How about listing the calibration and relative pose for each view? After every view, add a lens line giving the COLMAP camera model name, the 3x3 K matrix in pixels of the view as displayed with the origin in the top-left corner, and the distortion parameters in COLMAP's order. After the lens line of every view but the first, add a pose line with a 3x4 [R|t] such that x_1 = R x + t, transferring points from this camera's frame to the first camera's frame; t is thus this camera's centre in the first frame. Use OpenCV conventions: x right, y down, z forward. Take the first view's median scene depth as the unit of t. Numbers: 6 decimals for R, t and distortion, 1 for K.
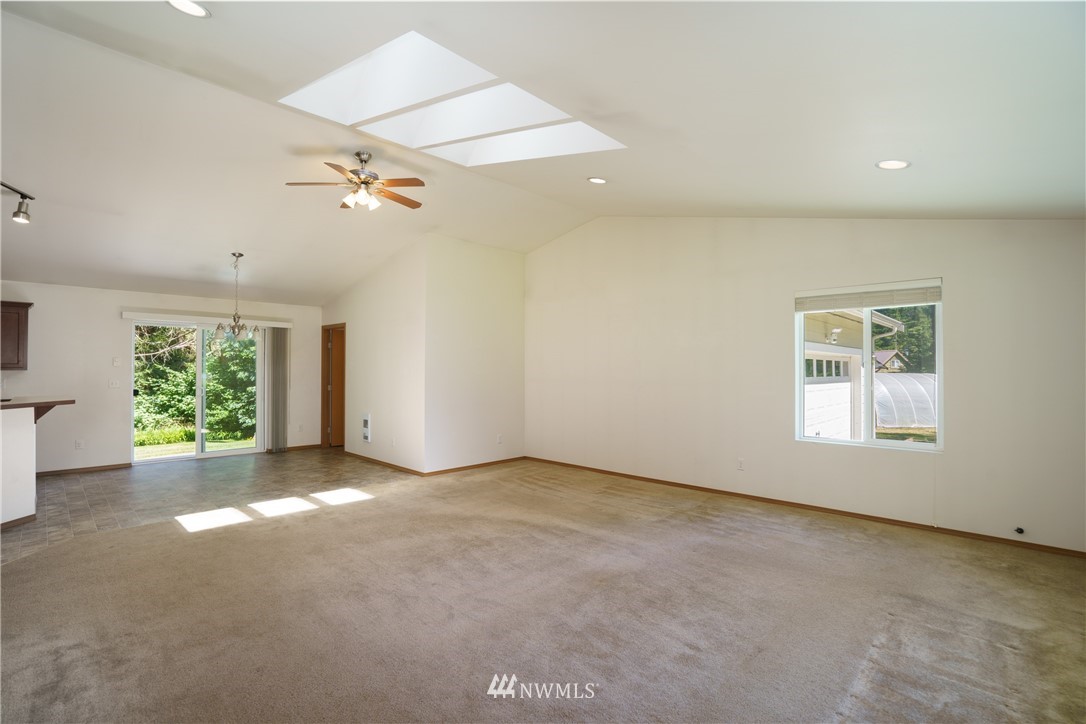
lens RADIAL K [[498.5, 0, 542.6], [0, 498.5, 360.5], [0, 0, 1]] dist [-0.006408, -0.000214]
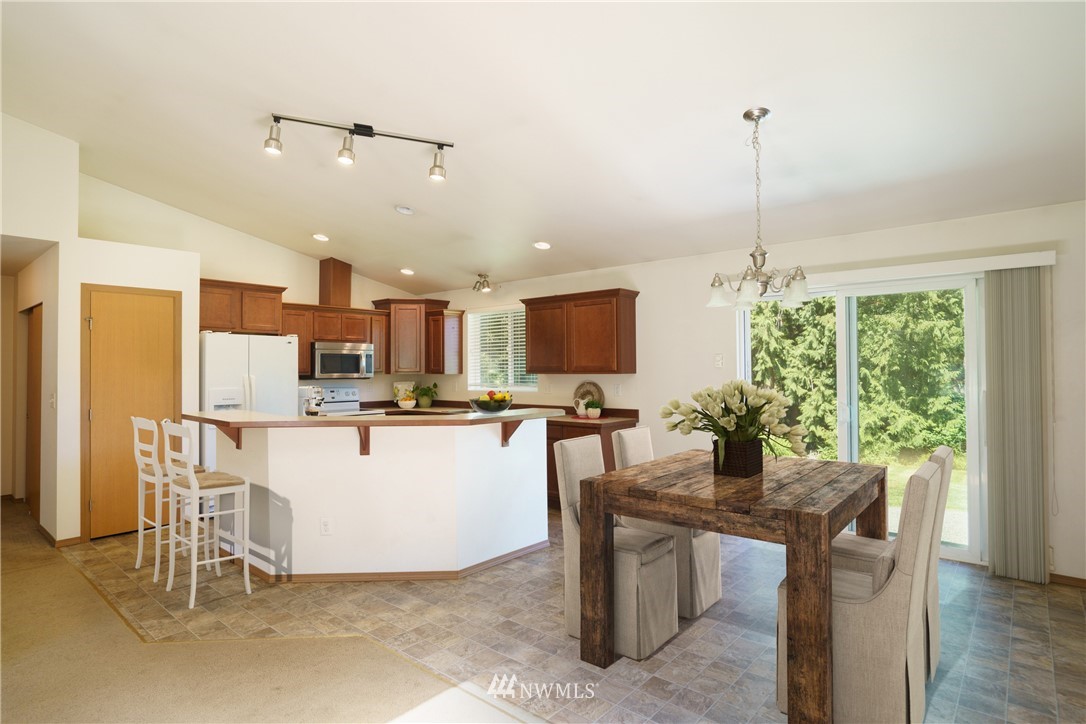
lens RADIAL K [[548.4, 0, 610.5], [0, 548.4, 358.1], [0, 0, 1]] dist [-0.000485, -0.000133]
pose [[0.060572, -0.023624, -0.997884, -0.162168], [0.019345, 0.999560, -0.022489, 0.016026], [0.997976, -0.017942, 0.061003, 0.985391]]
